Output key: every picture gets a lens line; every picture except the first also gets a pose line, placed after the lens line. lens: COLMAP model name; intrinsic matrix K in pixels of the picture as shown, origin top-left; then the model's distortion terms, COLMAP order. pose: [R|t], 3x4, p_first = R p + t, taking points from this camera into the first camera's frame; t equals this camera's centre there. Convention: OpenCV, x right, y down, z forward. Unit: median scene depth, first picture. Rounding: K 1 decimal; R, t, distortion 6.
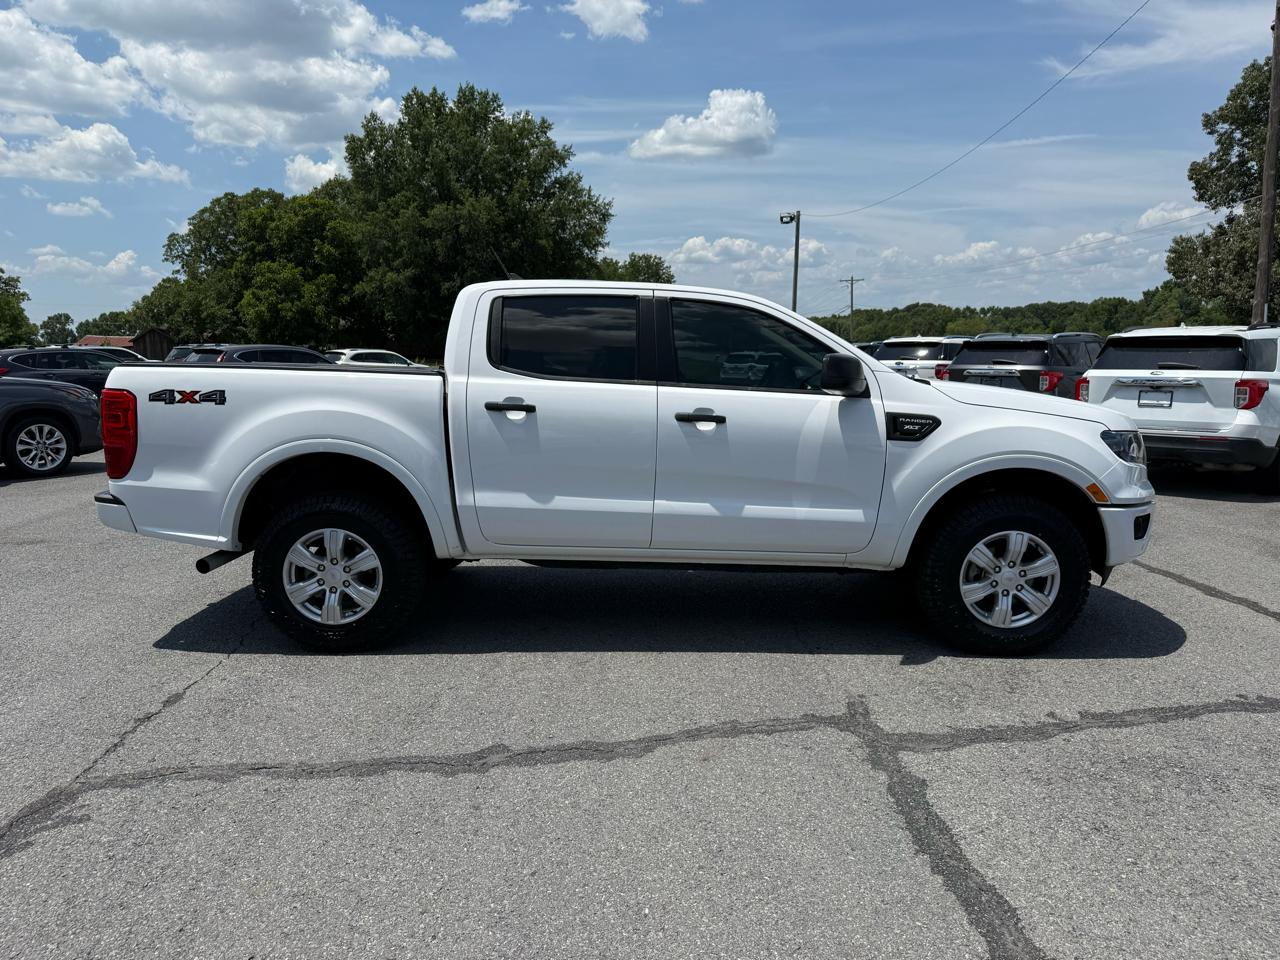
lens RADIAL K [[951.2, 0, 657.0], [0, 951.2, 482.7], [0, 0, 1]] dist [0.018726, -0.012191]
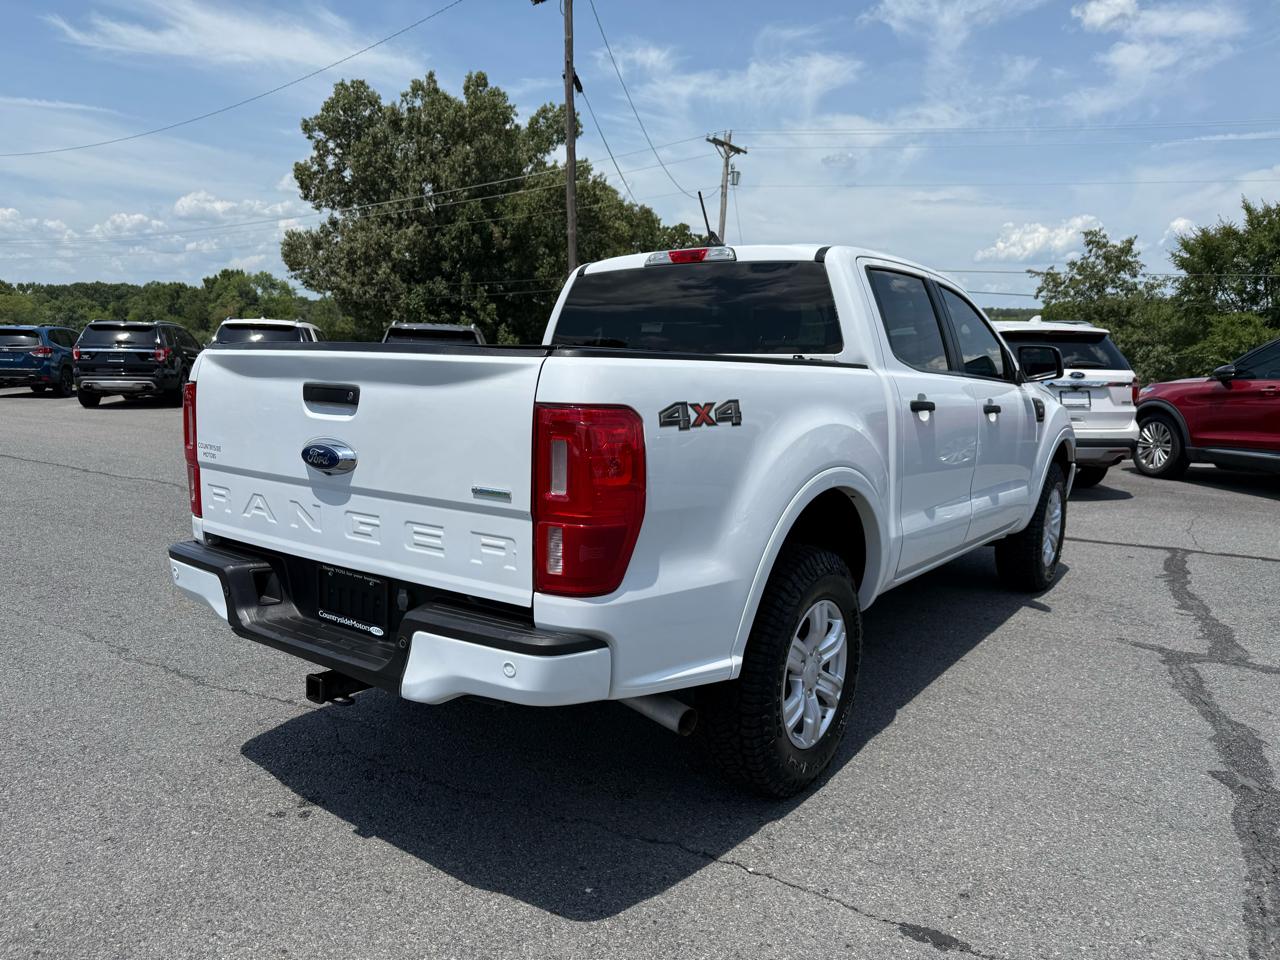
lens RADIAL K [[952.2, 0, 640.7], [0, 952.2, 458.2], [0, 0, 1]] dist [0.000444, -0.007943]
pose [[0.568552, -0.086809, 0.818054, -0.119719], [0.094782, 0.994707, 0.039681, -0.011322], [-0.817169, 0.054976, 0.573771, 0.091013]]
